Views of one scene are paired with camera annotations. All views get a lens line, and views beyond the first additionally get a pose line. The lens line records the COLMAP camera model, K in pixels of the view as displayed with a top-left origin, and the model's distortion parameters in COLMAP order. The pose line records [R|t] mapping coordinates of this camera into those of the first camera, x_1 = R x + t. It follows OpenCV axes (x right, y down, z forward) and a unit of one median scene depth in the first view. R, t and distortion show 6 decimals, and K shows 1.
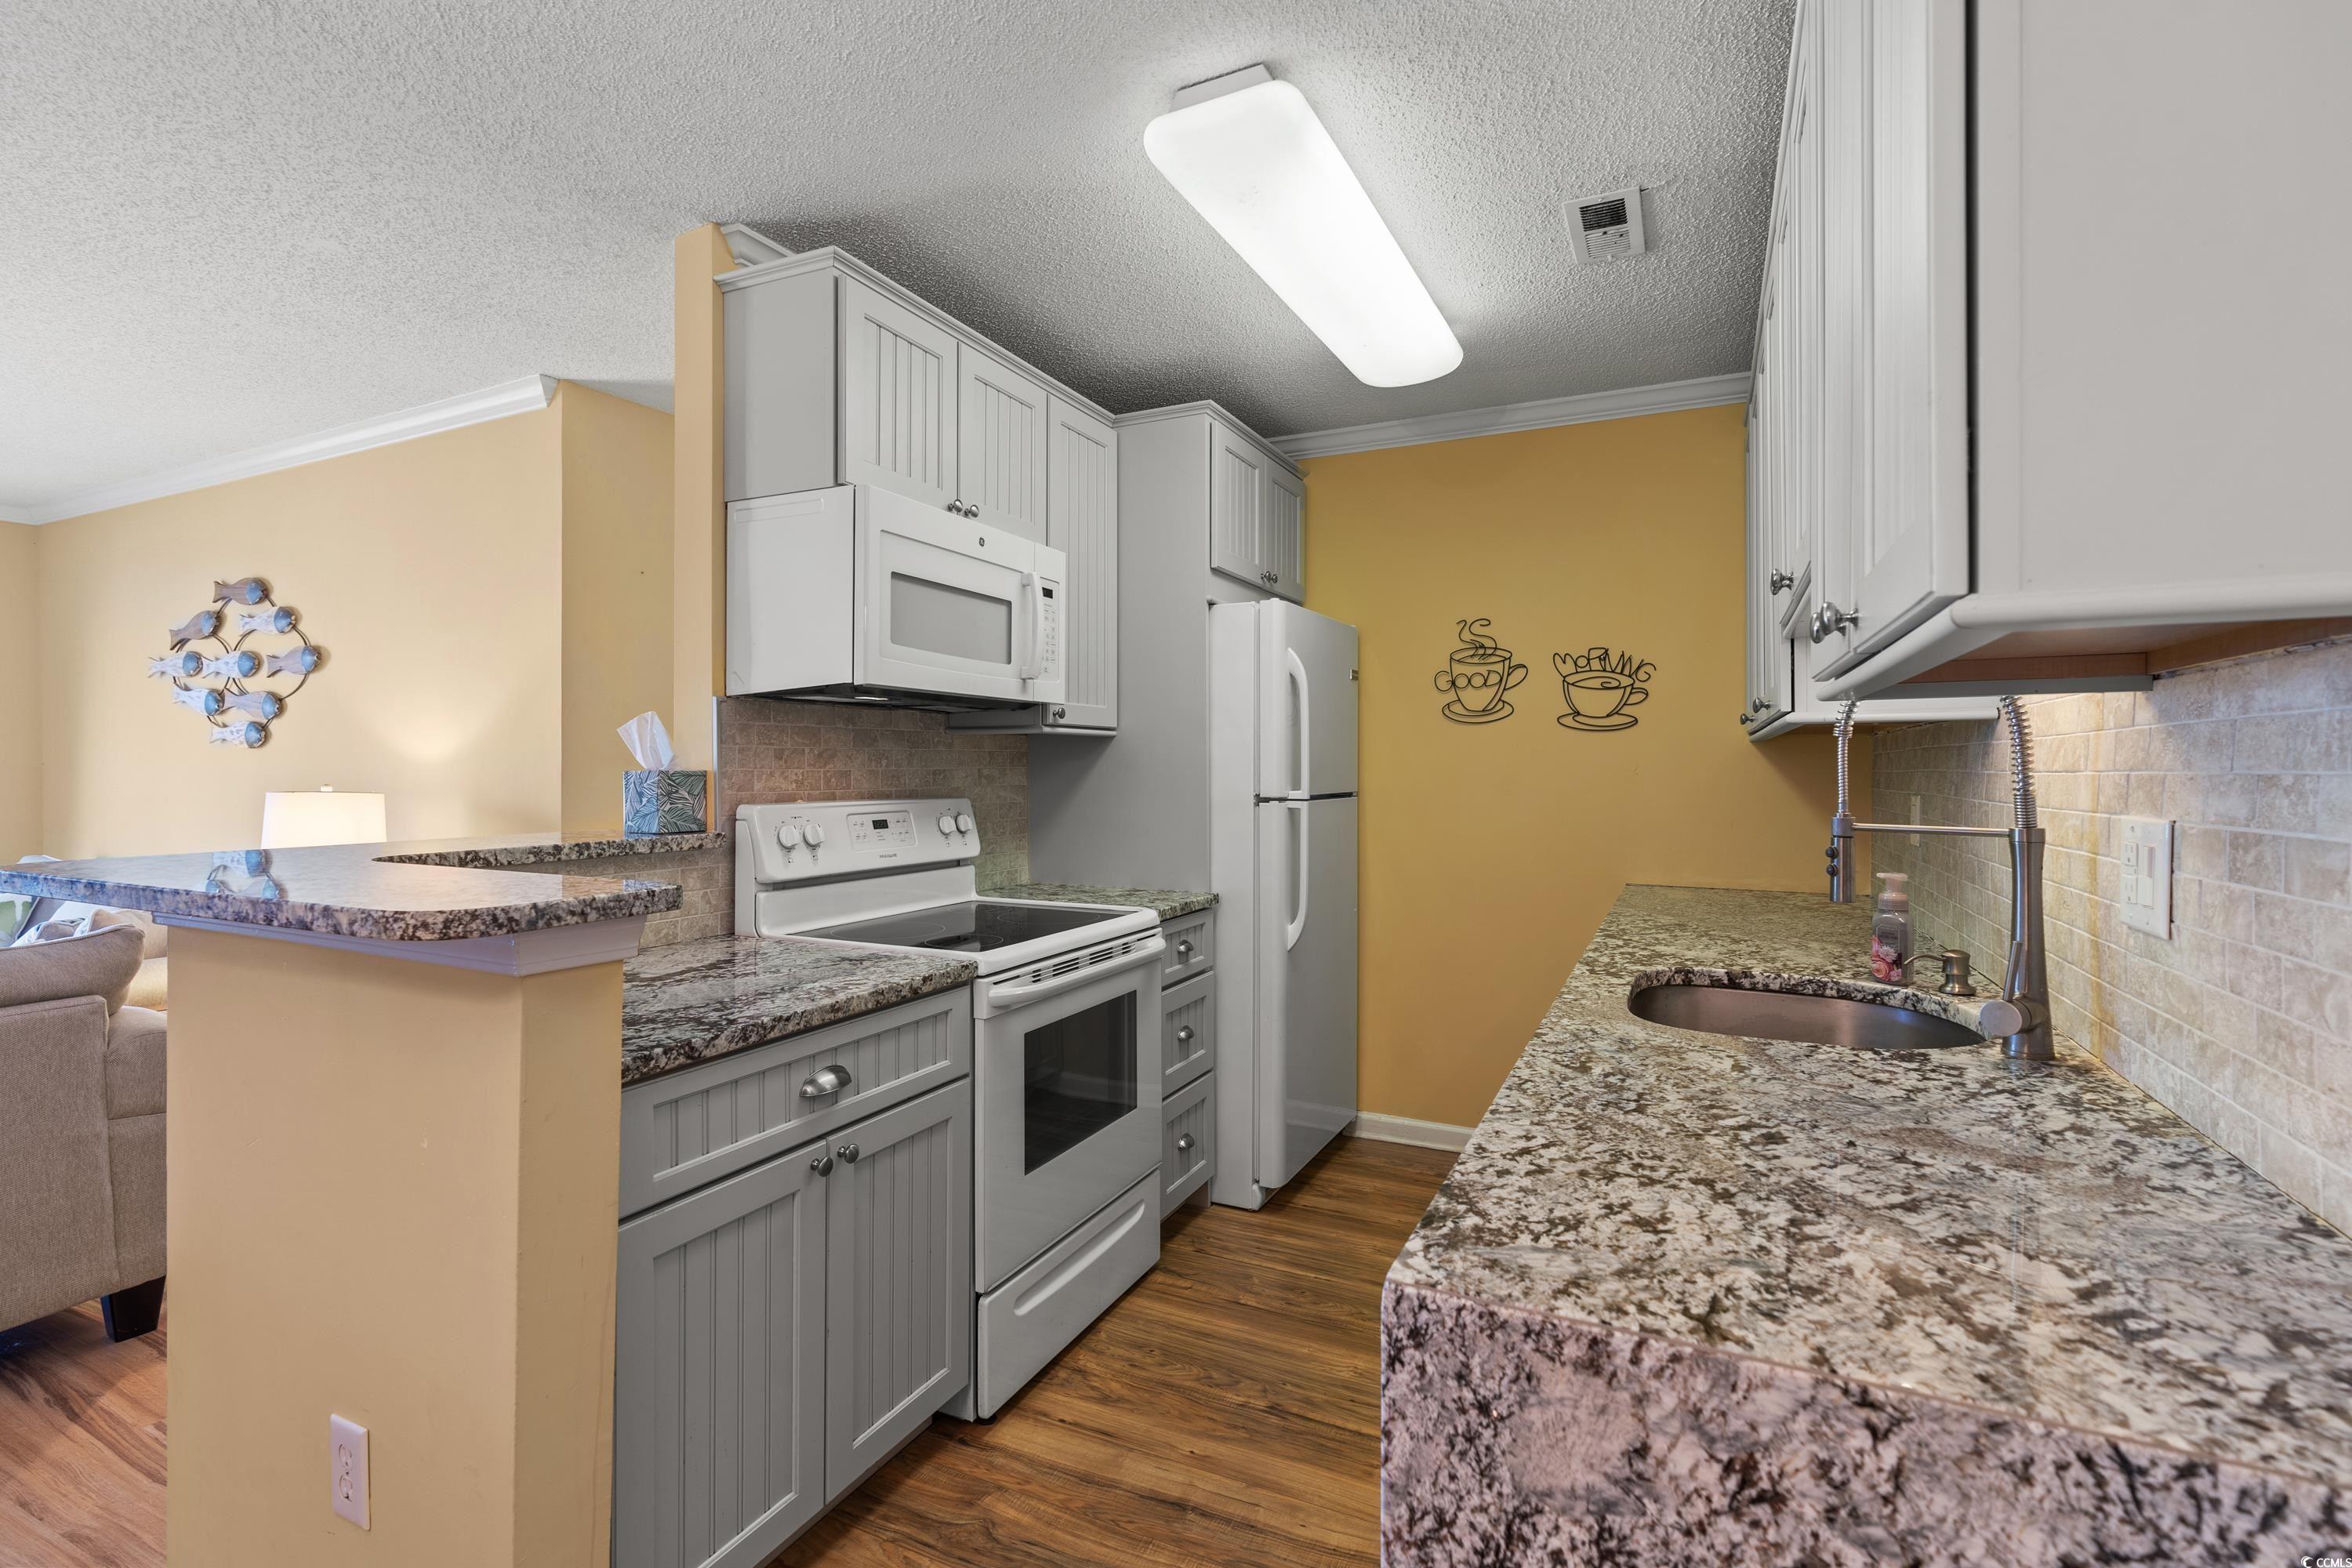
lens RADIAL K [[1080.4, 0, 1200.6], [0, 1080.4, 766.6], [0, 0, 1]] dist [-0.004185, 0.000551]
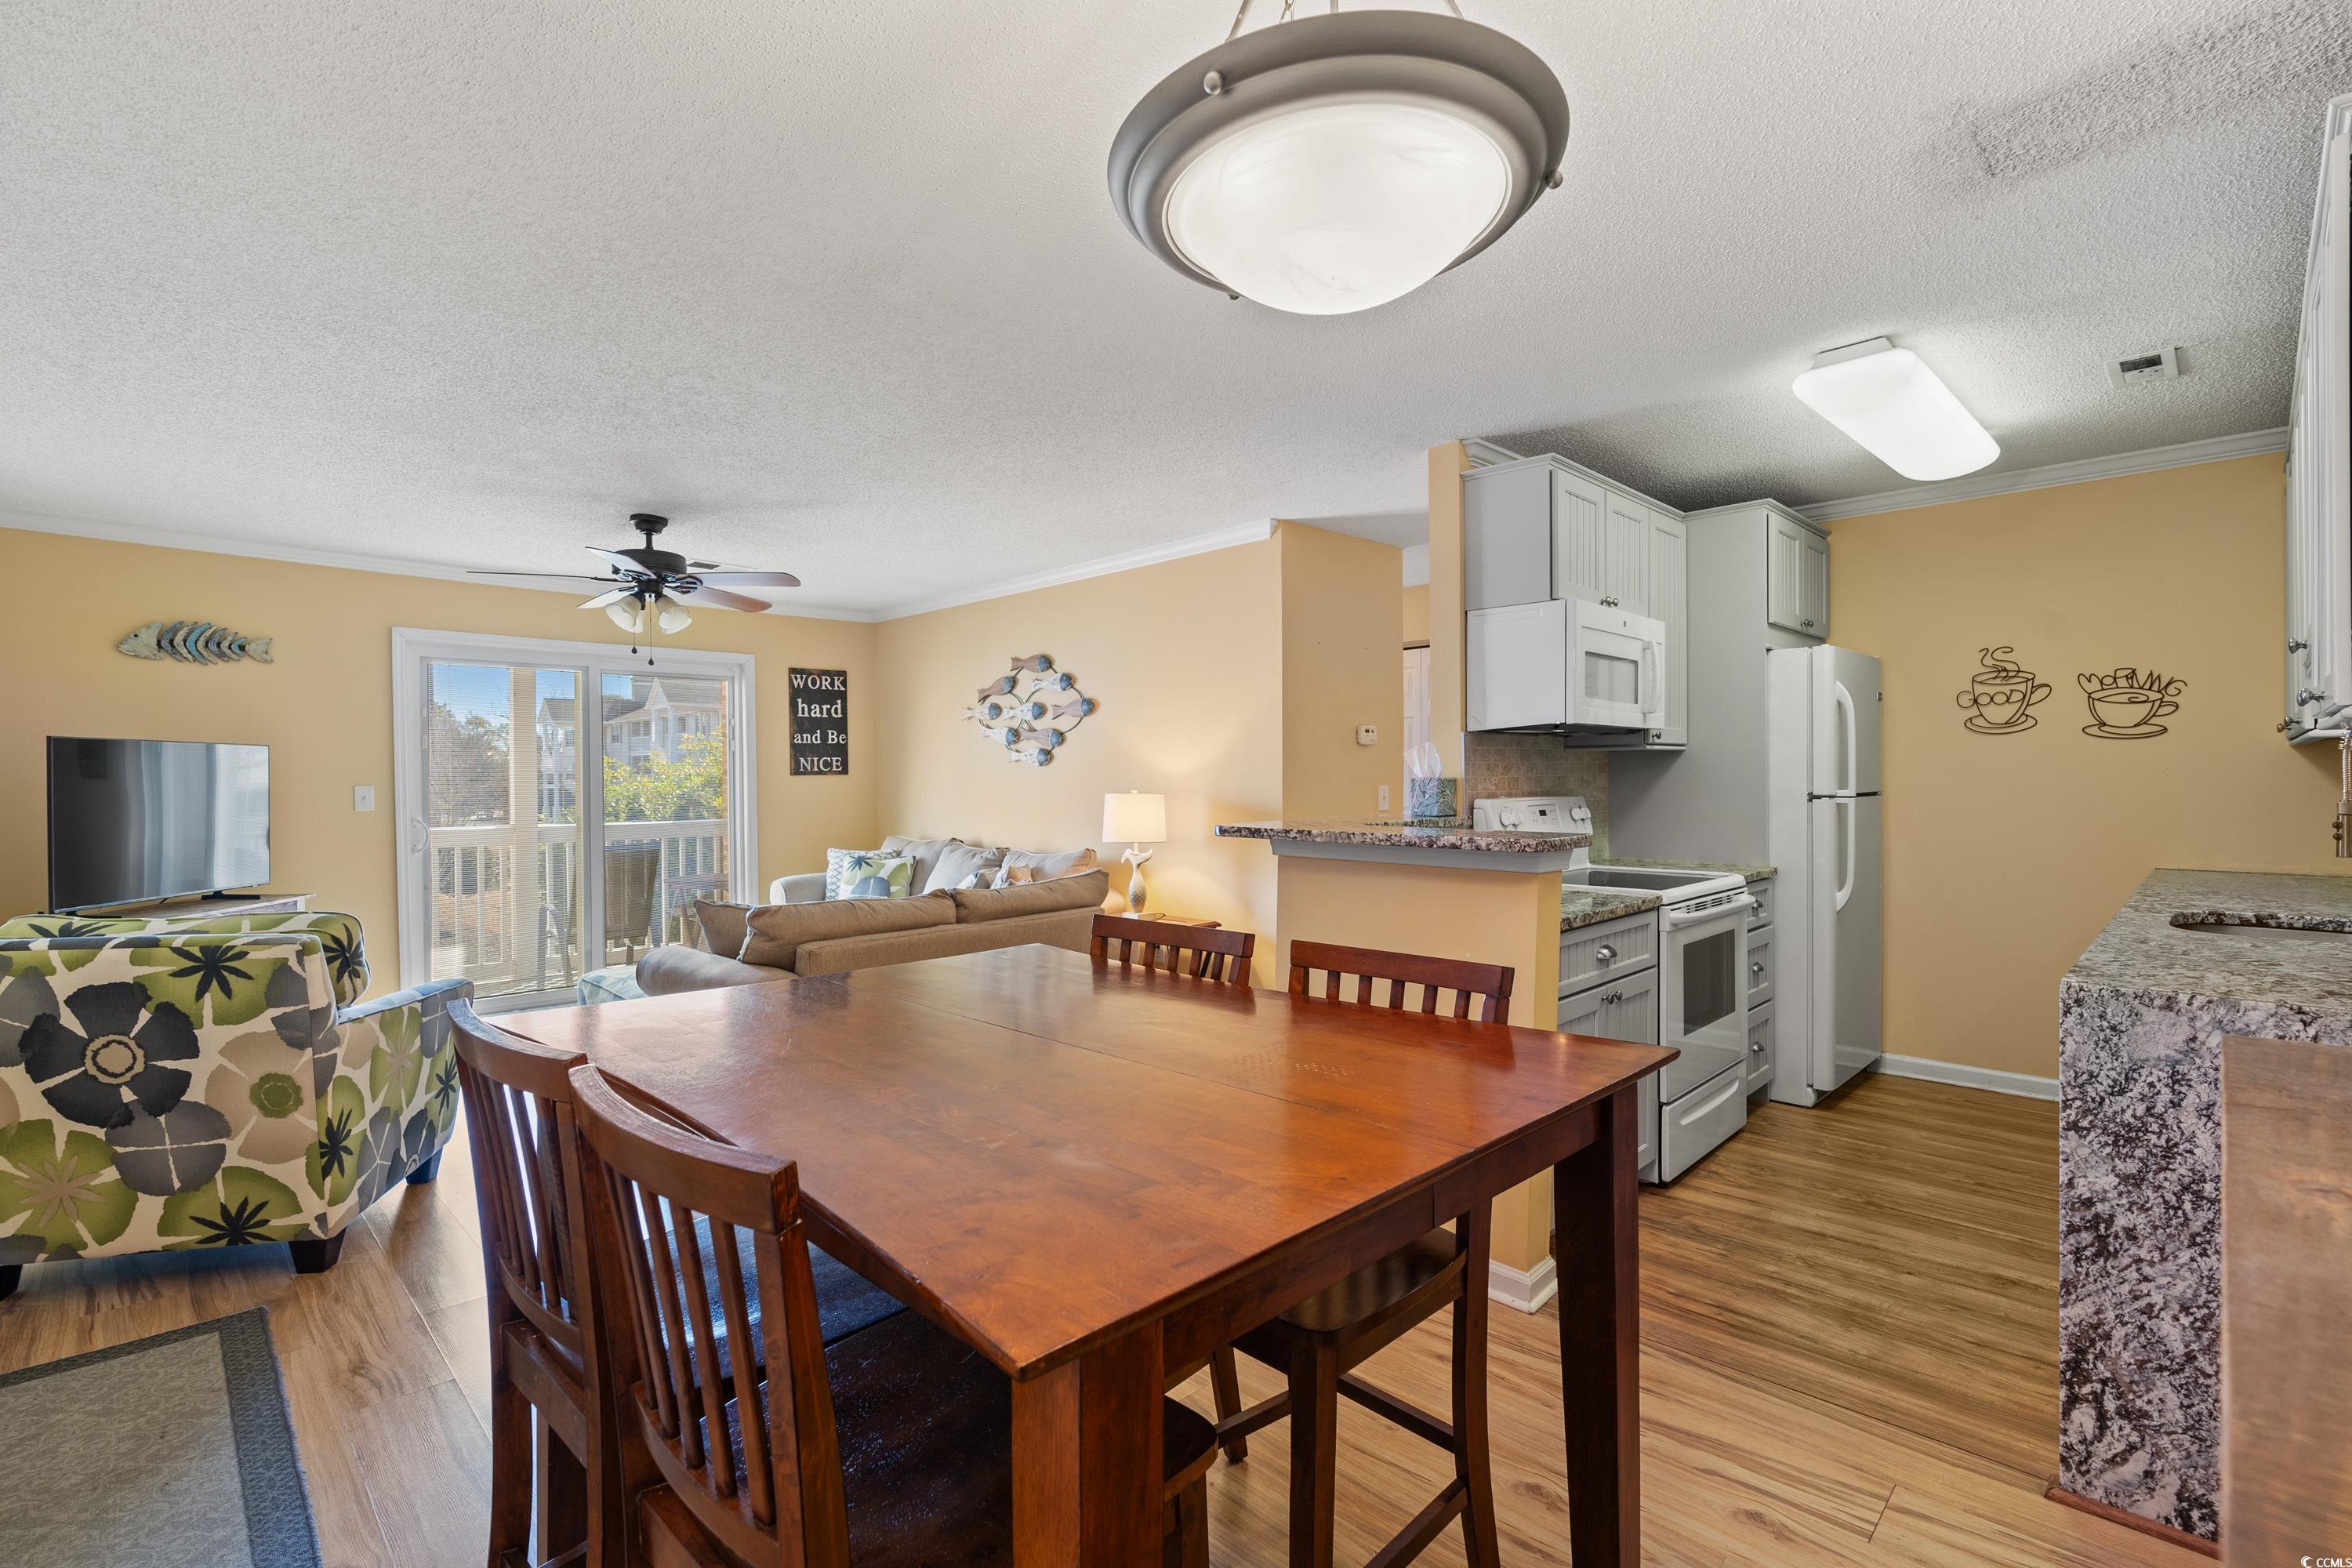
lens RADIAL K [[1080.4, 0, 1182.5], [0, 1080.4, 782.2], [0, 0, 1]] dist [-0.004185, 0.000551]
pose [[0.940733, -0.005890, -0.339098, -0.298151], [0.008702, 0.999939, 0.006771, -0.004029], [0.339038, -0.009321, 0.940727, -0.674499]]
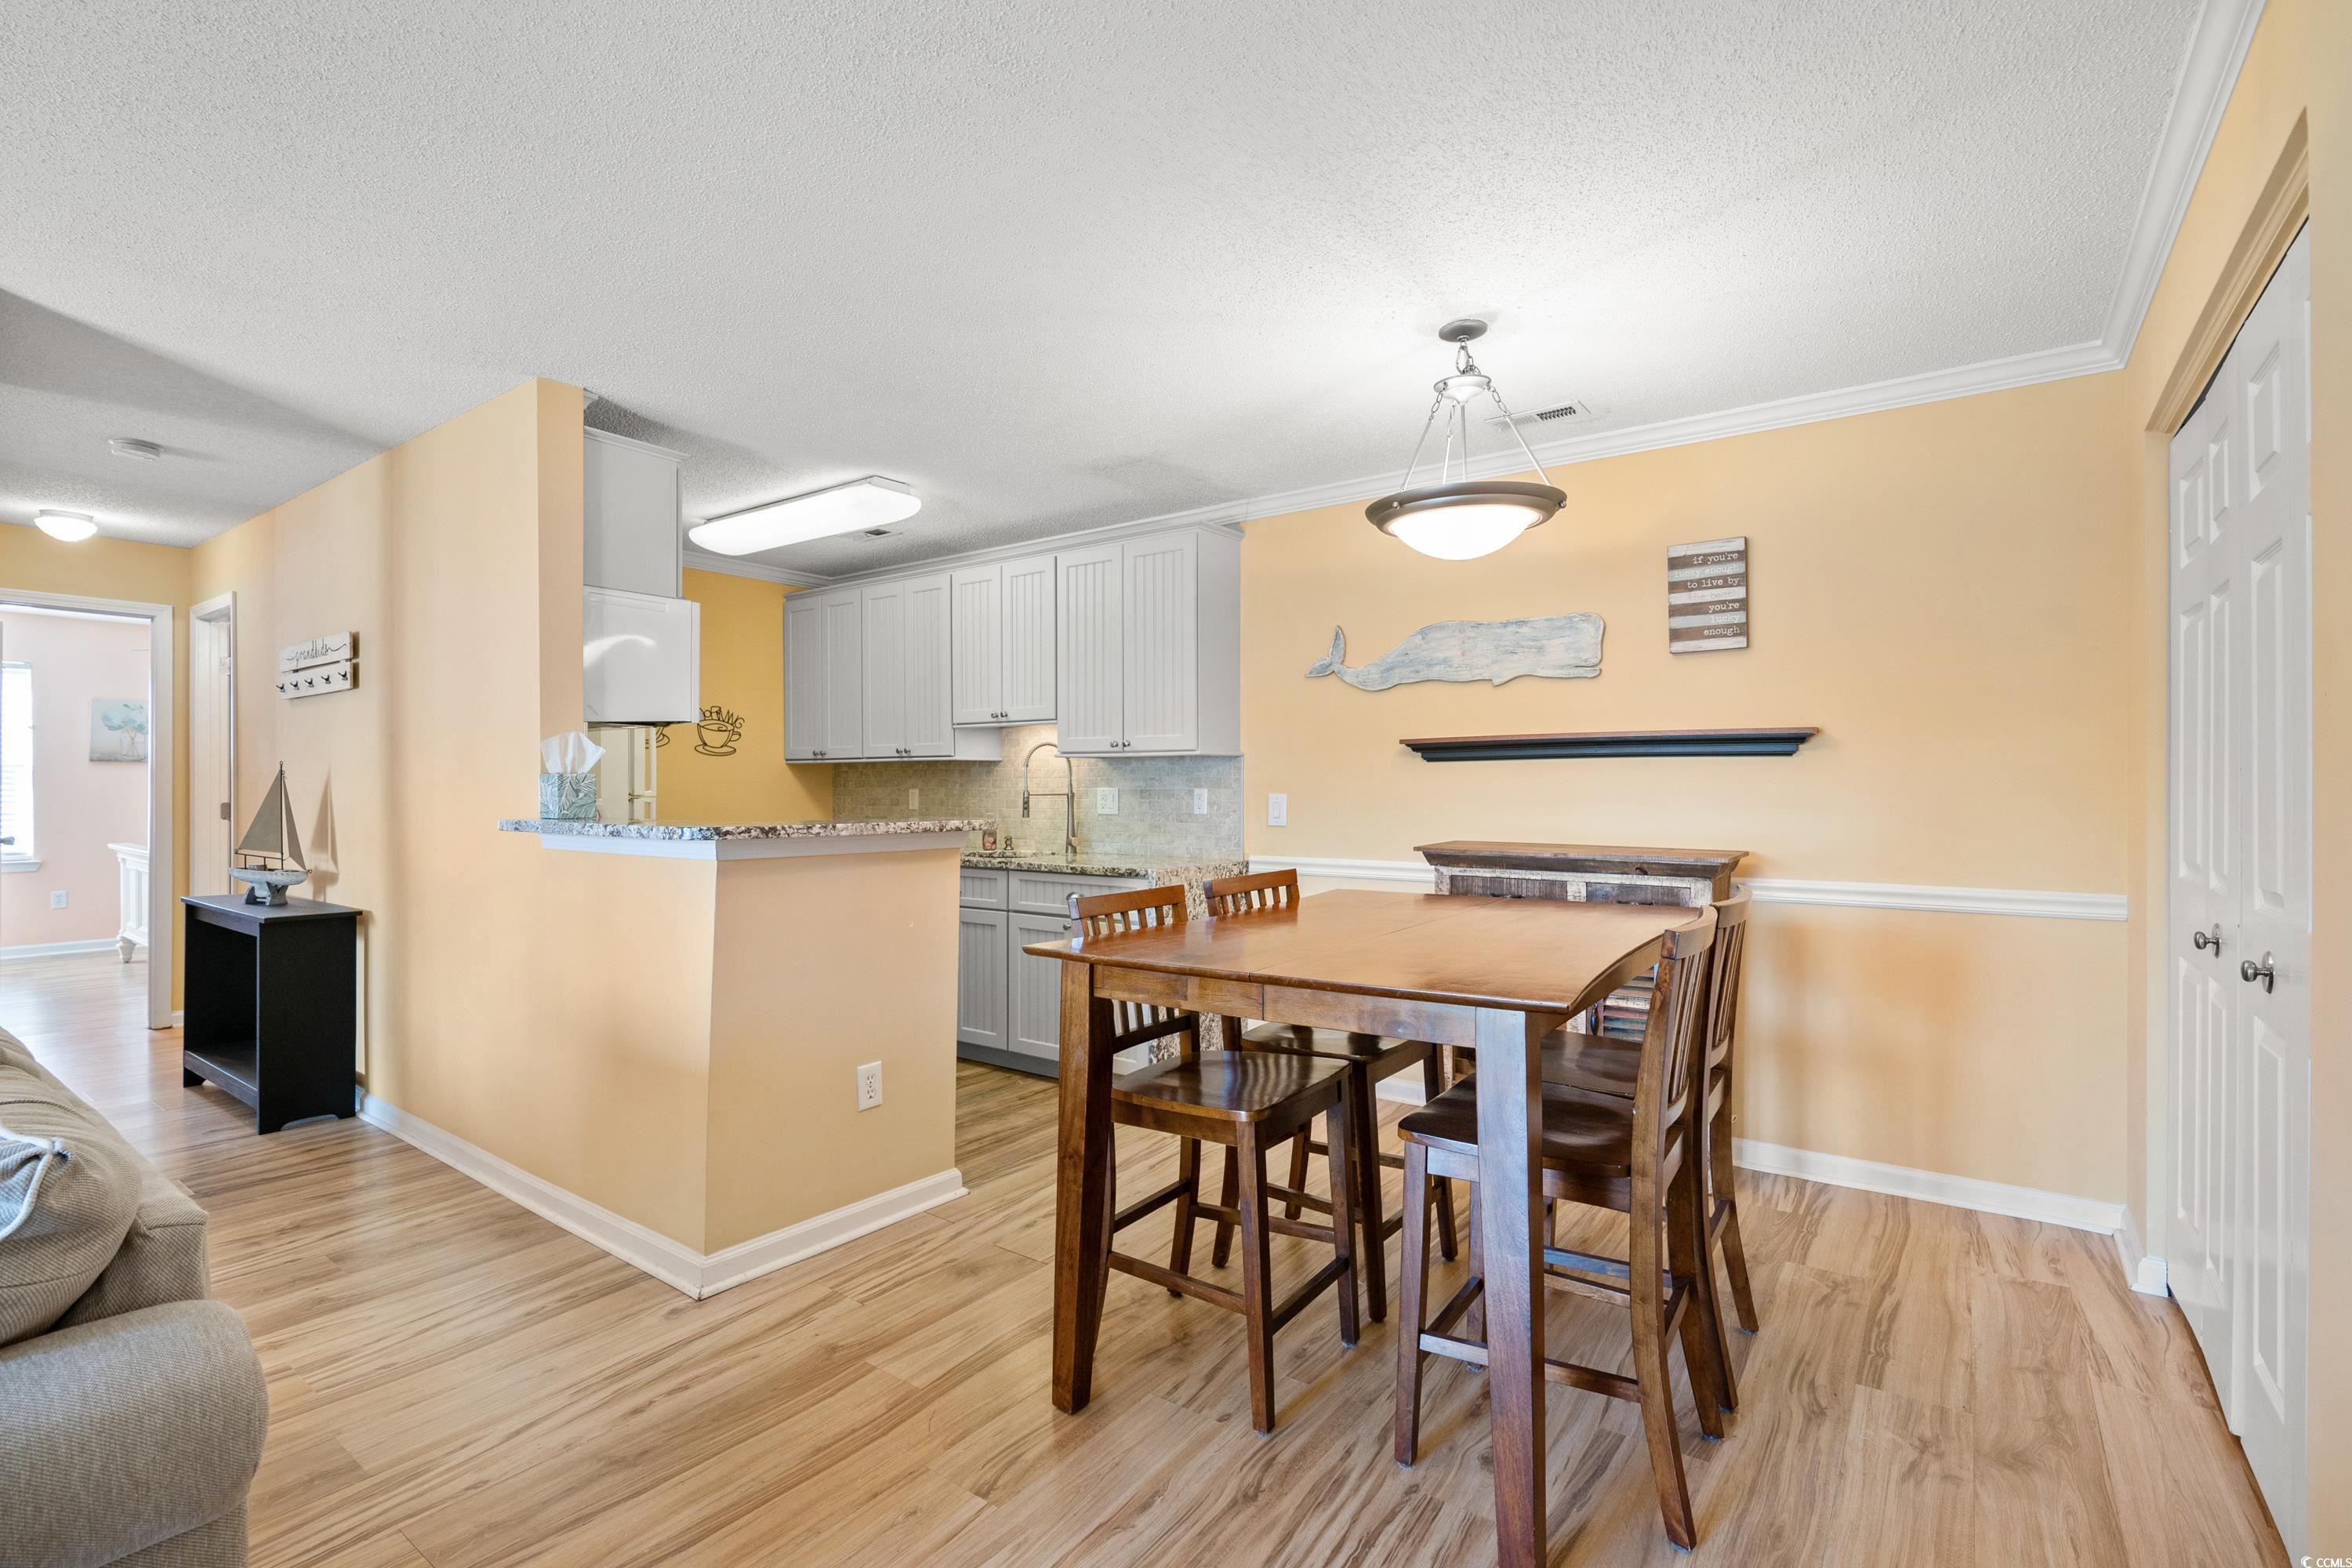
lens RADIAL K [[1080.4, 0, 1181.7], [0, 1080.4, 773.3], [0, 0, 1]] dist [-0.004185, 0.000551]
pose [[0.179083, 0.010159, 0.983782, -1.730960], [-0.000459, 0.999947, -0.010242, 0.016966], [-0.983834, 0.001383, 0.179078, -0.033929]]
